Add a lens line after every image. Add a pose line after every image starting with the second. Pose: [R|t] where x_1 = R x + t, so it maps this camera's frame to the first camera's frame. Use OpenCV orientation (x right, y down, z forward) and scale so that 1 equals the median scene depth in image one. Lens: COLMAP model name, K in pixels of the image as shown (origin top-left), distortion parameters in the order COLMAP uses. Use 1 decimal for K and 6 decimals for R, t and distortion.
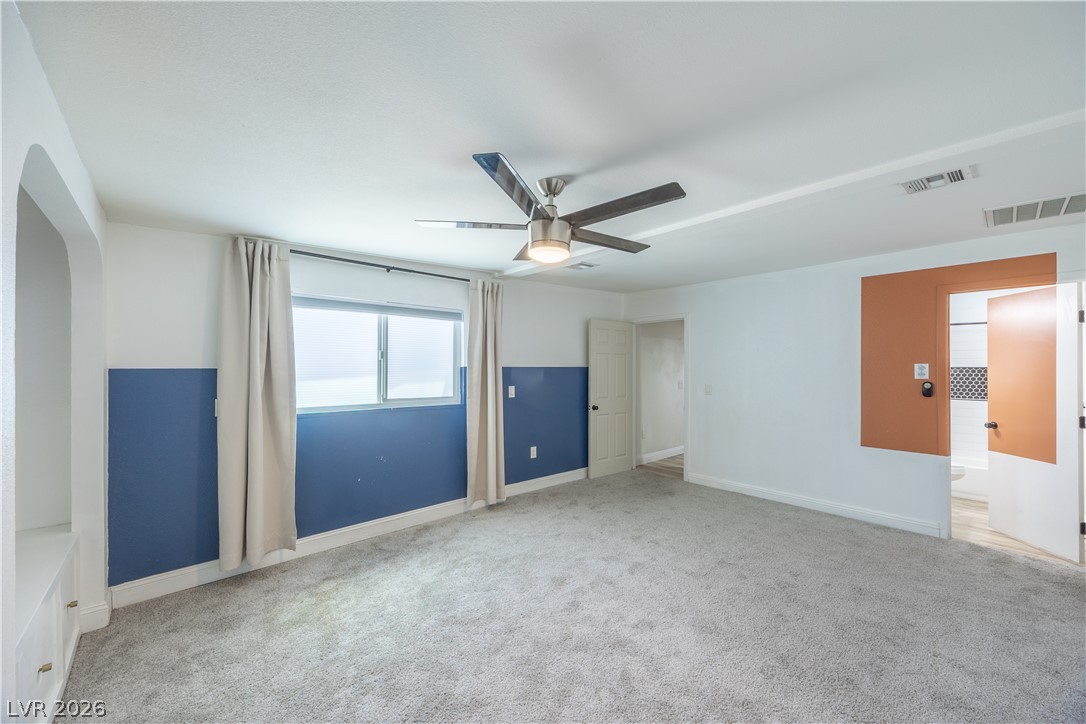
lens RADIAL K [[419.6, 0, 541.6], [0, 419.6, 367.0], [0, 0, 1]] dist [-0.008767, -0.000041]
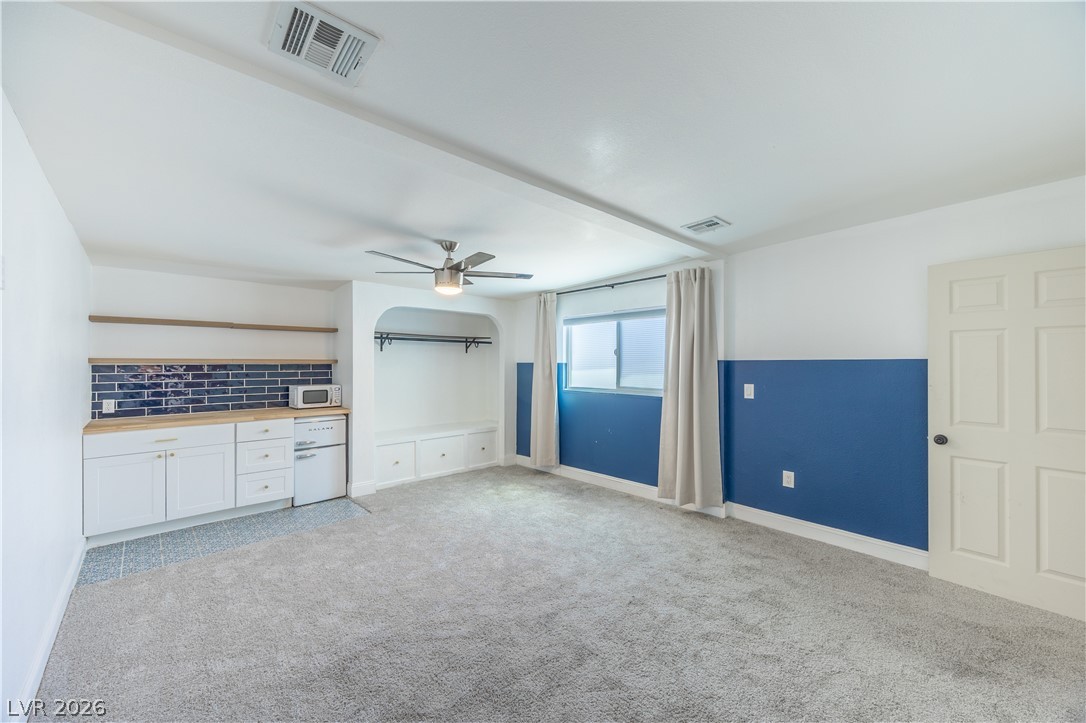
lens RADIAL K [[418.6, 0, 545.8], [0, 418.6, 360.5], [0, 0, 1]] dist [-0.012846, -0.000401]
pose [[0.009217, -0.001565, -0.999956, 0.901786], [0.008610, 0.999962, -0.001486, -0.002863], [0.999920, -0.008596, 0.009230, 0.761053]]
